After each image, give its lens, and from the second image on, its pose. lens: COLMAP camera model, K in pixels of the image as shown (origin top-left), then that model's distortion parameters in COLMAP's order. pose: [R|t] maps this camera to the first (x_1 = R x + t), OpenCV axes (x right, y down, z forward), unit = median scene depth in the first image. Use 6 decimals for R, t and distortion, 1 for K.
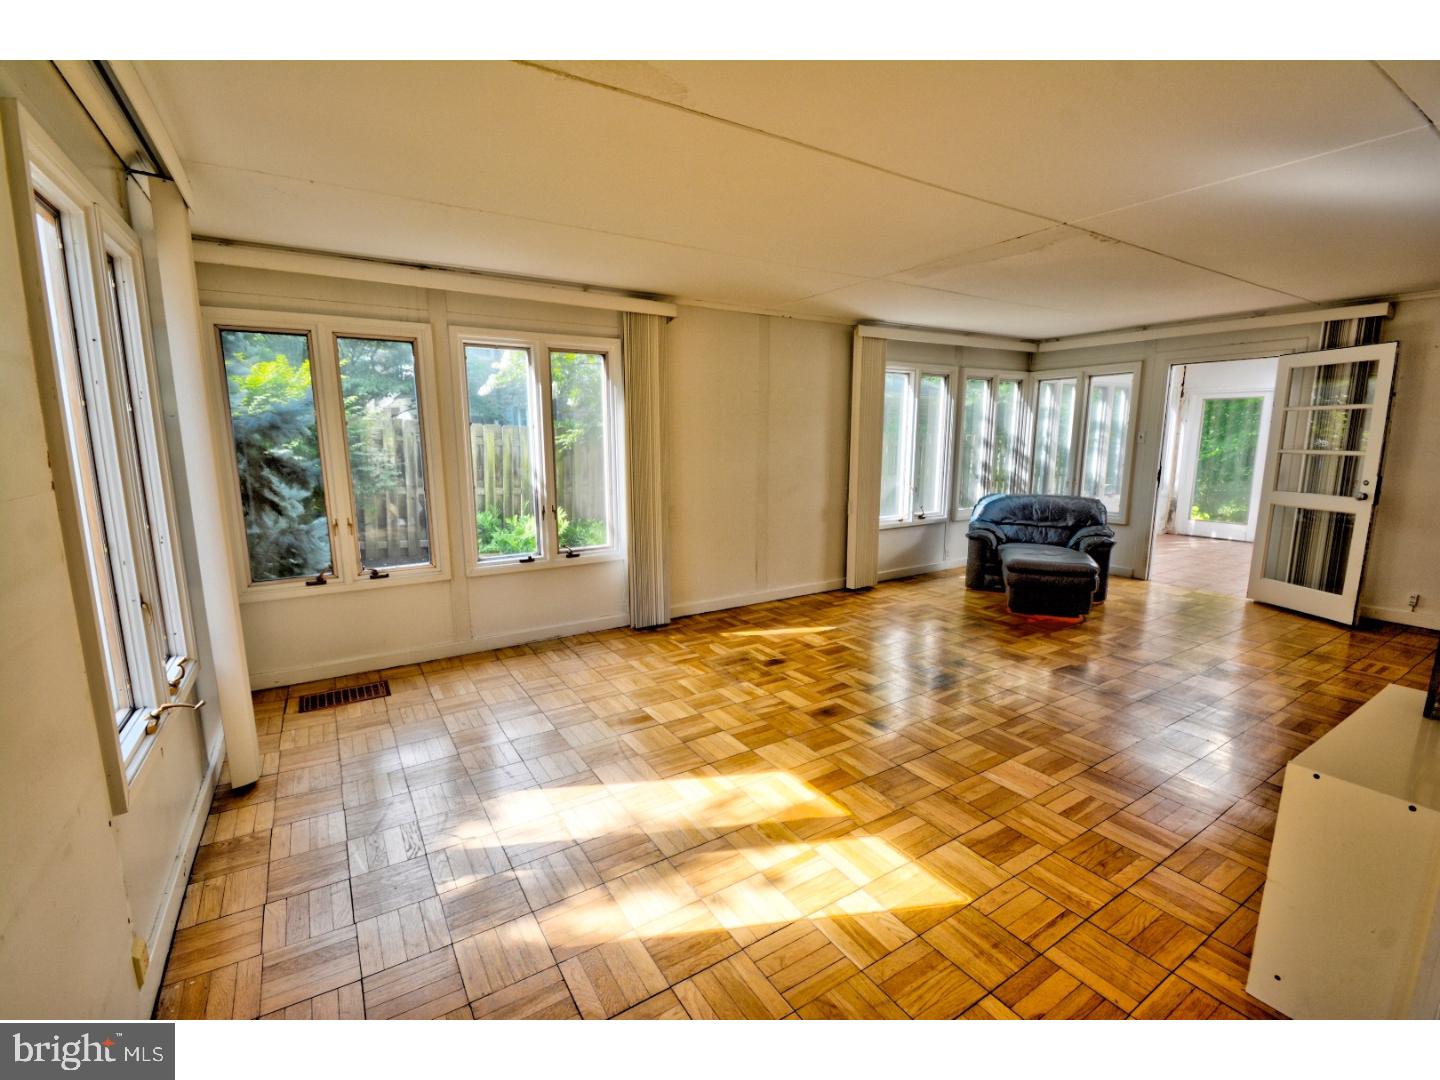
lens RADIAL K [[637.3, 0, 711.9], [0, 637.3, 545.8], [0, 0, 1]] dist [0.000225, -0.000162]
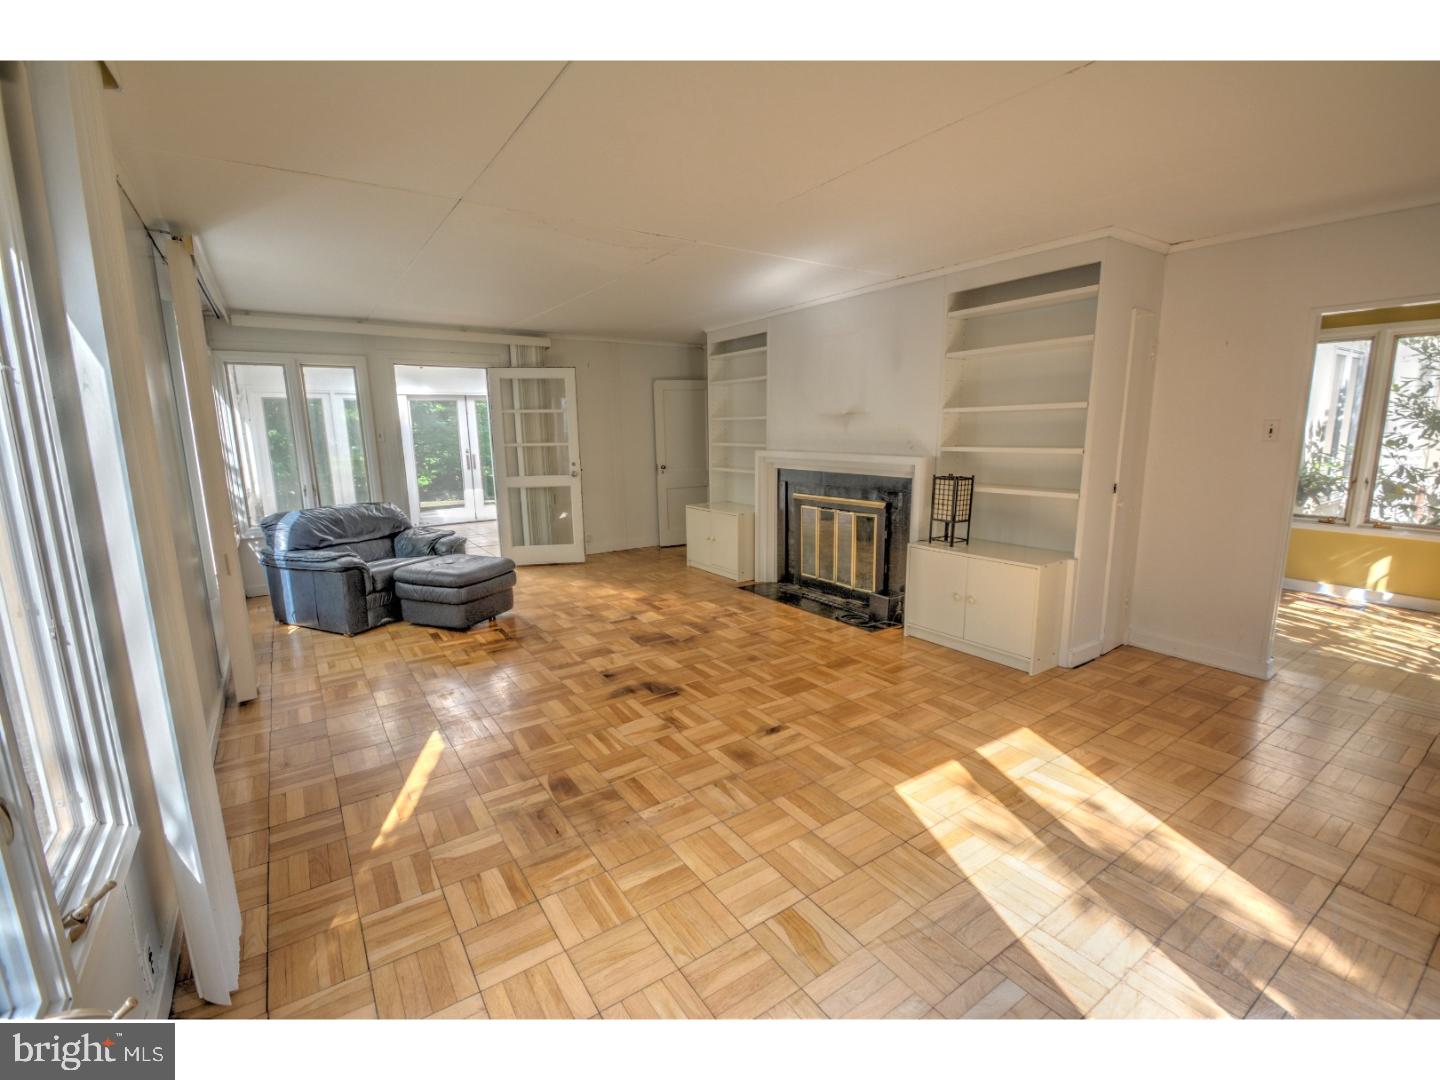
lens RADIAL K [[637.3, 0, 711.9], [0, 637.3, 545.8], [0, 0, 1]] dist [0.000225, -0.000162]
pose [[-0.036789, -0.174817, 0.983913, -0.475199], [0.185794, 0.966217, 0.178620, -0.129905], [-0.981900, 0.189376, -0.003066, 0.794346]]
